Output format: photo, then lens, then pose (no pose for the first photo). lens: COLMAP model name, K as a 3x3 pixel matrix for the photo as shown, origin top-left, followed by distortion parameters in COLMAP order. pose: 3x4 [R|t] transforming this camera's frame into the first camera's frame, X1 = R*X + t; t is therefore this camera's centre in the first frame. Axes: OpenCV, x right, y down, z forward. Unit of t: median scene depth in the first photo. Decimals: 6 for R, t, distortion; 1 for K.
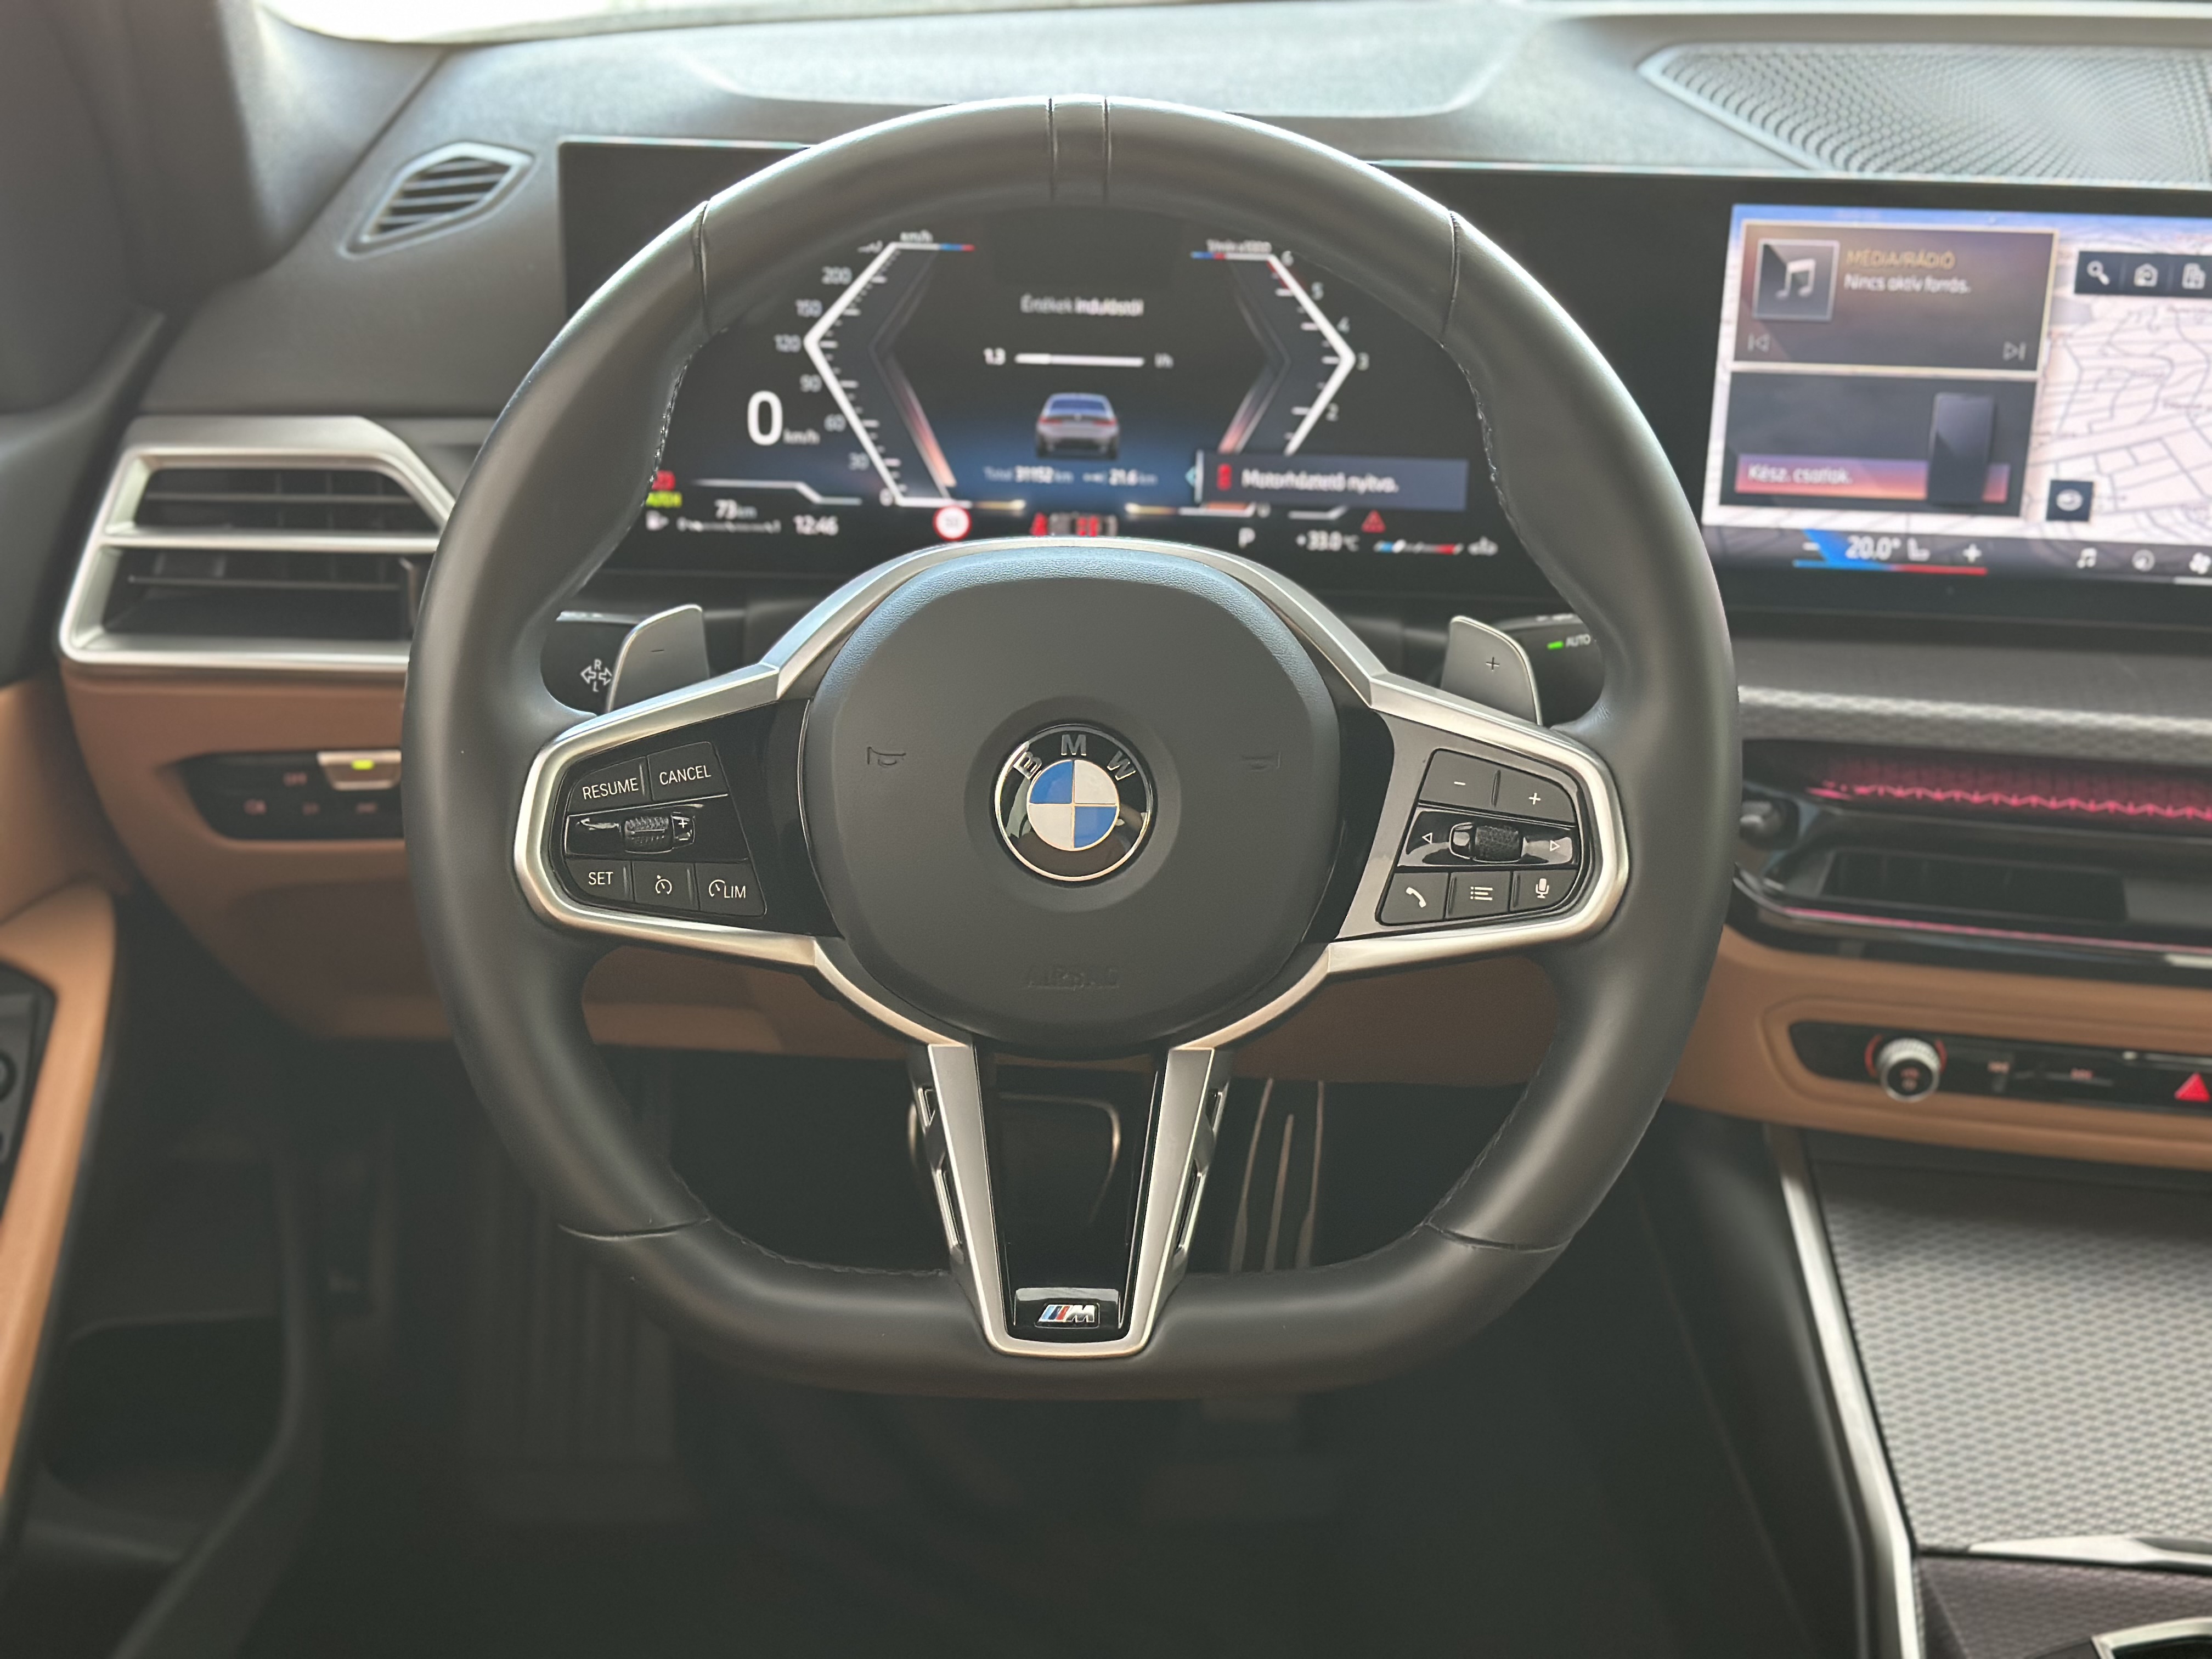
lens RADIAL K [[3108.1, 0, 1106.0], [0, 3108.1, 829.5], [0, 0, 1]] dist [0.159493, -0.323704]
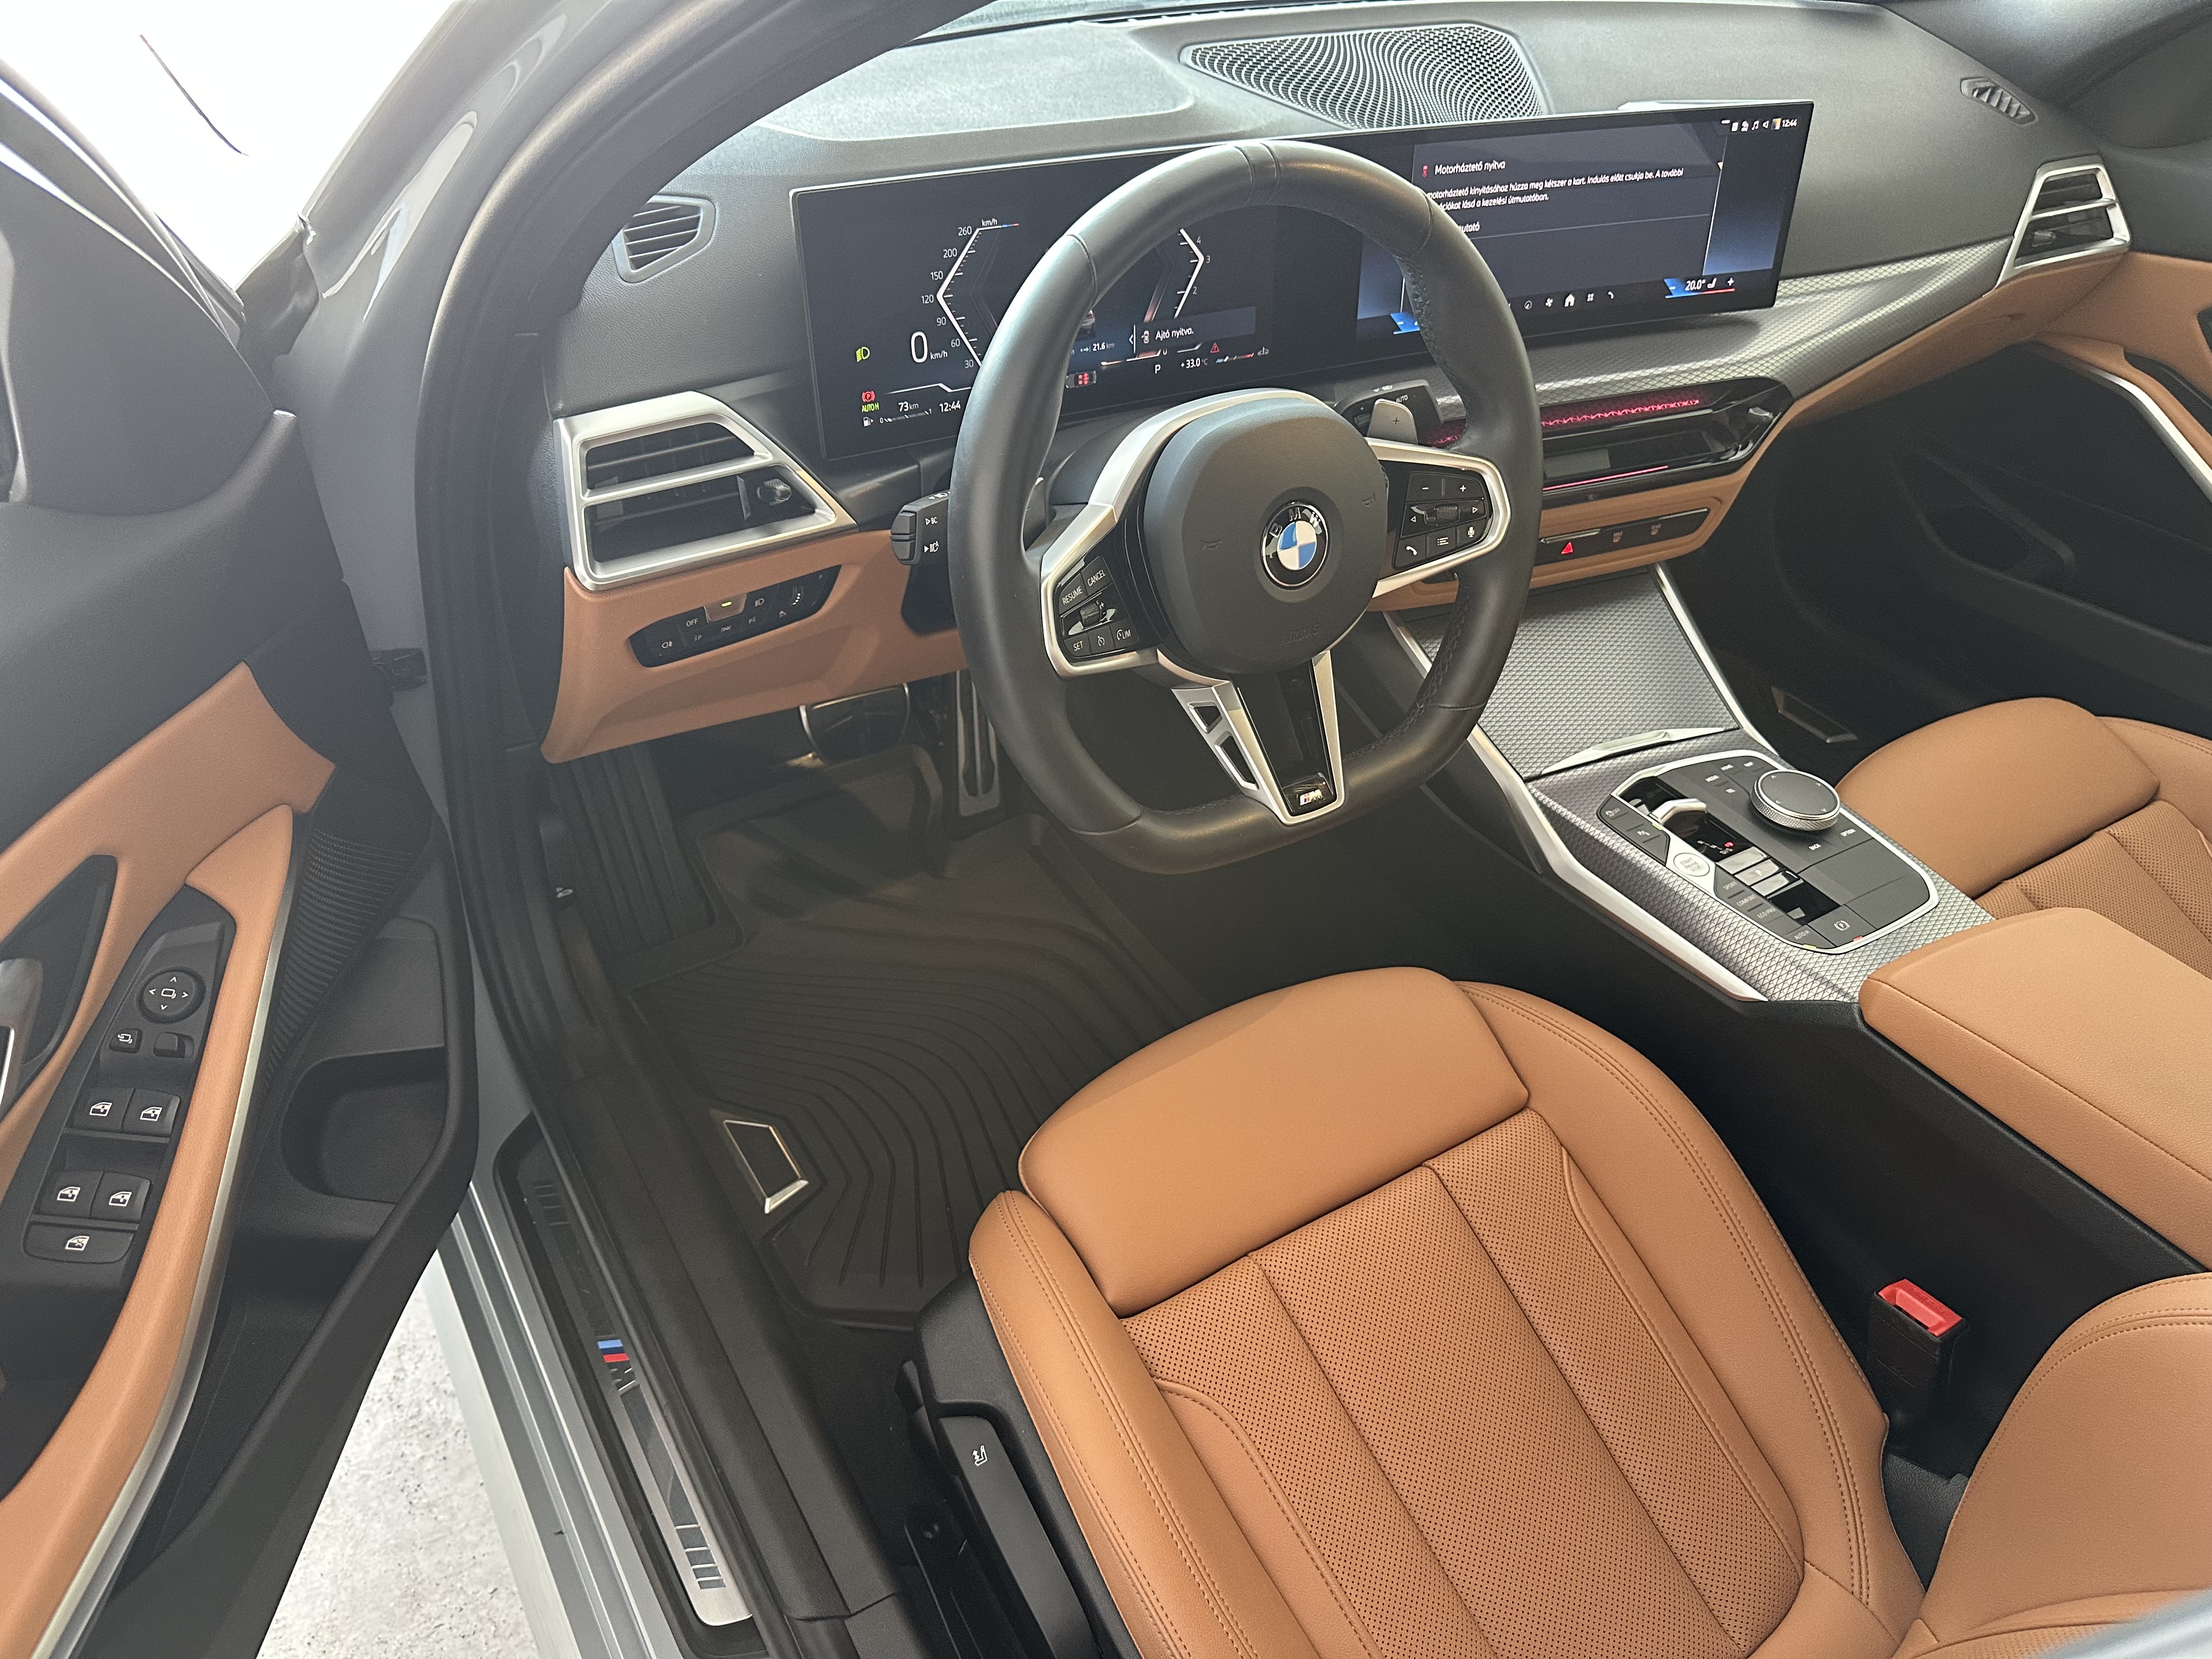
lens RADIAL K [[1534.7, 0, 1111.3], [0, 1534.7, 845.5], [0, 0, 1]] dist [0.118882, -0.186592]
pose [[0.852733, -0.307204, 0.422460, -0.467728], [0.180848, 0.932386, 0.312971, -0.126551], [-0.490042, -0.190479, 0.850633, 0.181606]]
